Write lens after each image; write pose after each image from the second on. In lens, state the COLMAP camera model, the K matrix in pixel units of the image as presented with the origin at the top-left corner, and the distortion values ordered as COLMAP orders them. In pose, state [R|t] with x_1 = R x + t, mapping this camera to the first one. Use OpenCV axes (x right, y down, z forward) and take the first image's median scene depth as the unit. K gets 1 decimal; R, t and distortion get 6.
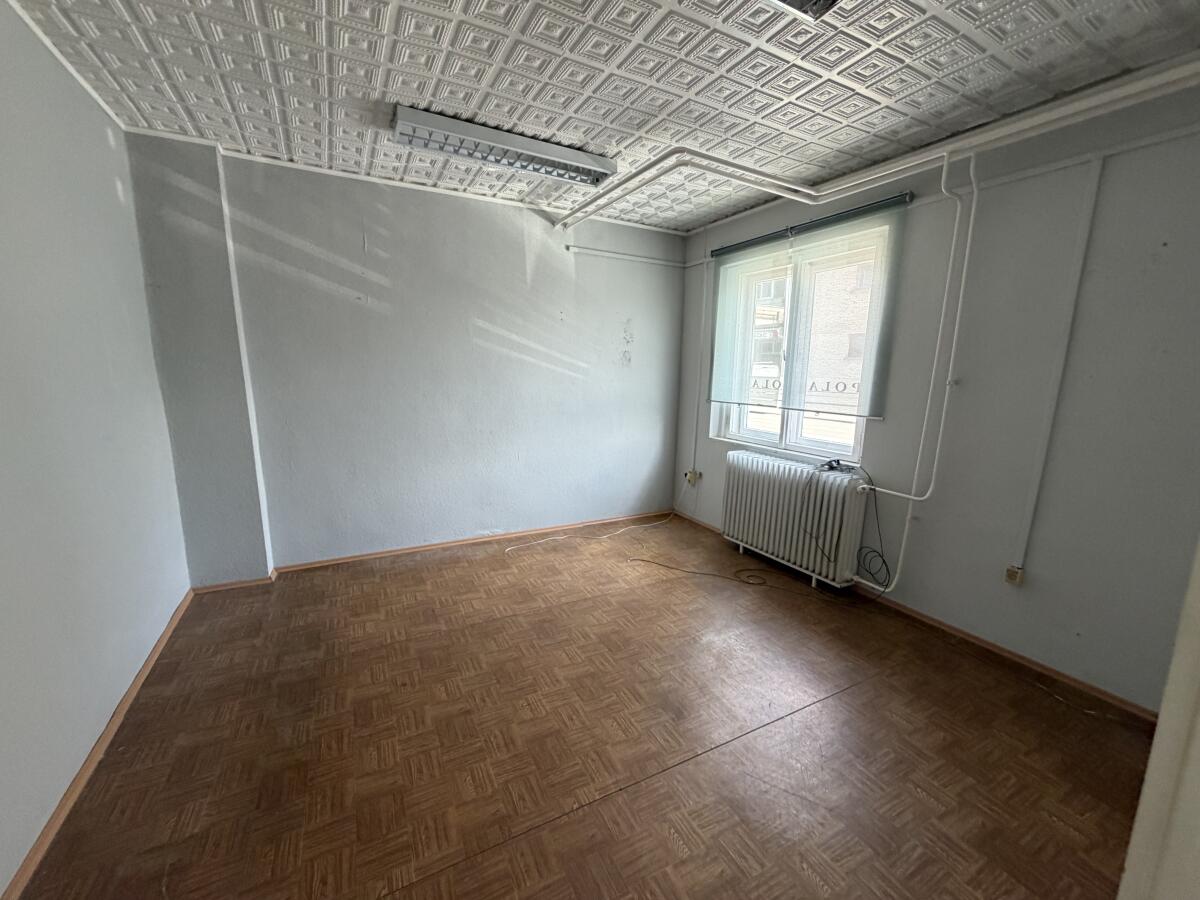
lens RADIAL K [[479.4, 0, 597.0], [0, 479.4, 449.9], [0, 0, 1]] dist [0.000856, -0.000247]
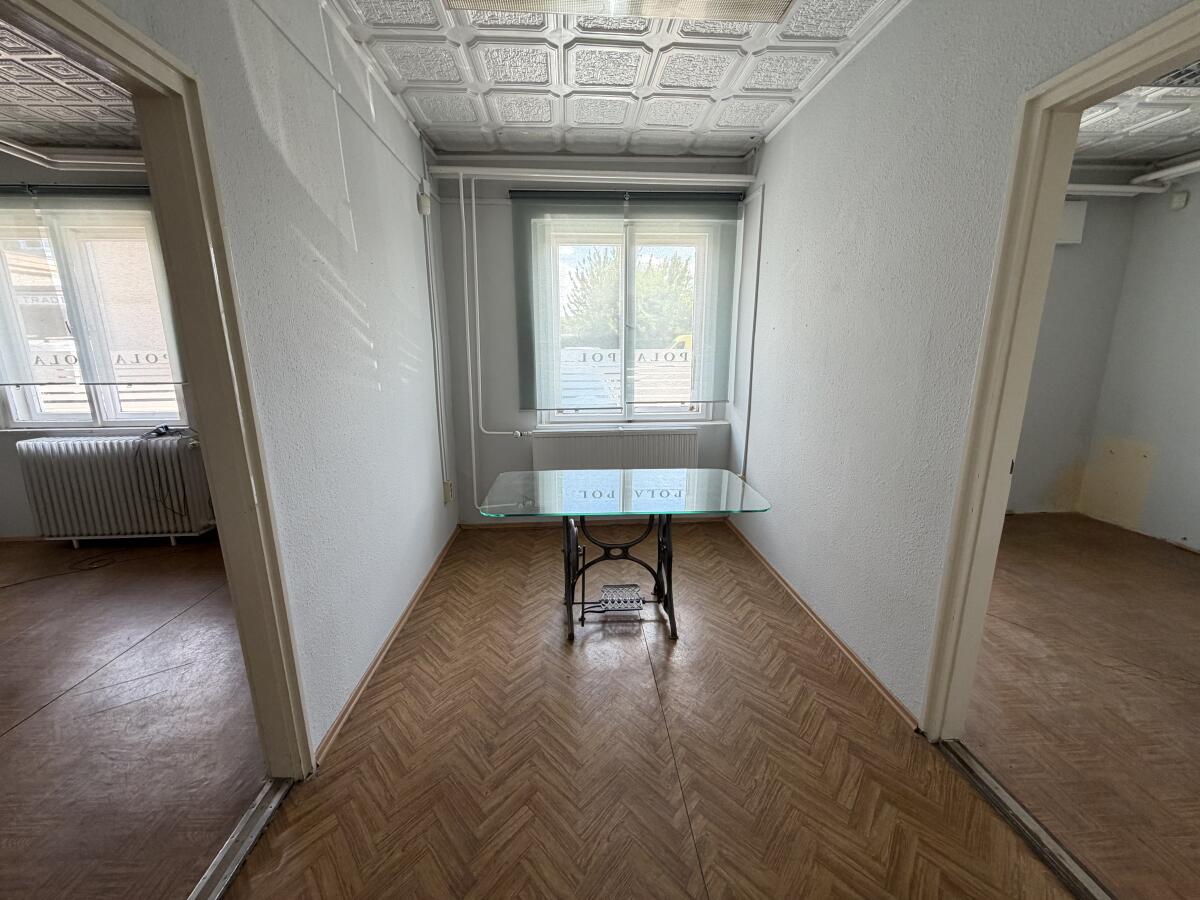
lens RADIAL K [[479.4, 0, 597.0], [0, 479.4, 449.9], [0, 0, 1]] dist [0.000856, -0.000247]
pose [[0.423145, -0.211096, 0.881128, -0.051374], [0.166483, 0.974038, 0.153405, 0.071456], [-0.890636, 0.081780, 0.447303, -0.355279]]
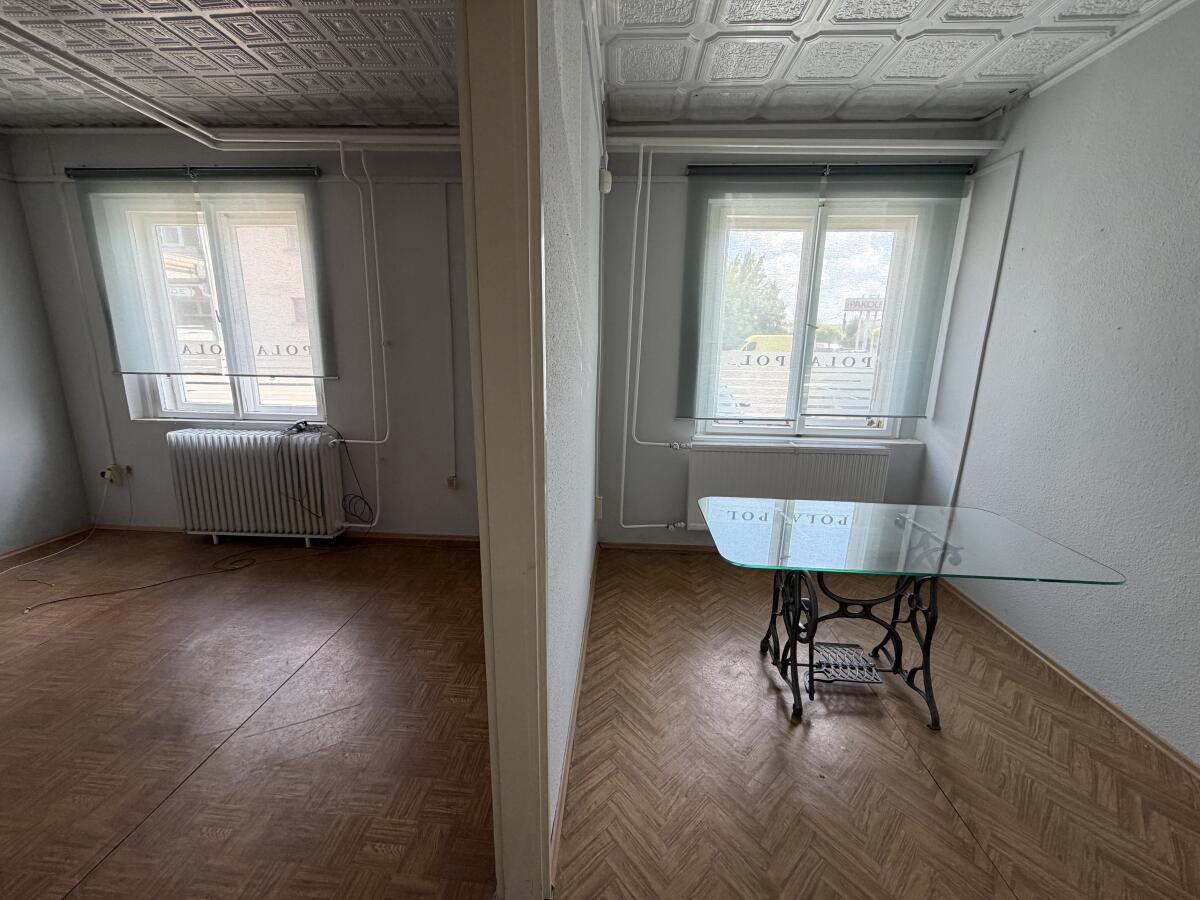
lens RADIAL K [[479.4, 0, 597.0], [0, 479.4, 449.9], [0, 0, 1]] dist [0.000856, -0.000247]
pose [[0.524265, -0.193795, 0.829210, -0.035860], [0.137963, 0.980225, 0.141862, 0.021967], [-0.840305, 0.040027, 0.540635, -0.084822]]
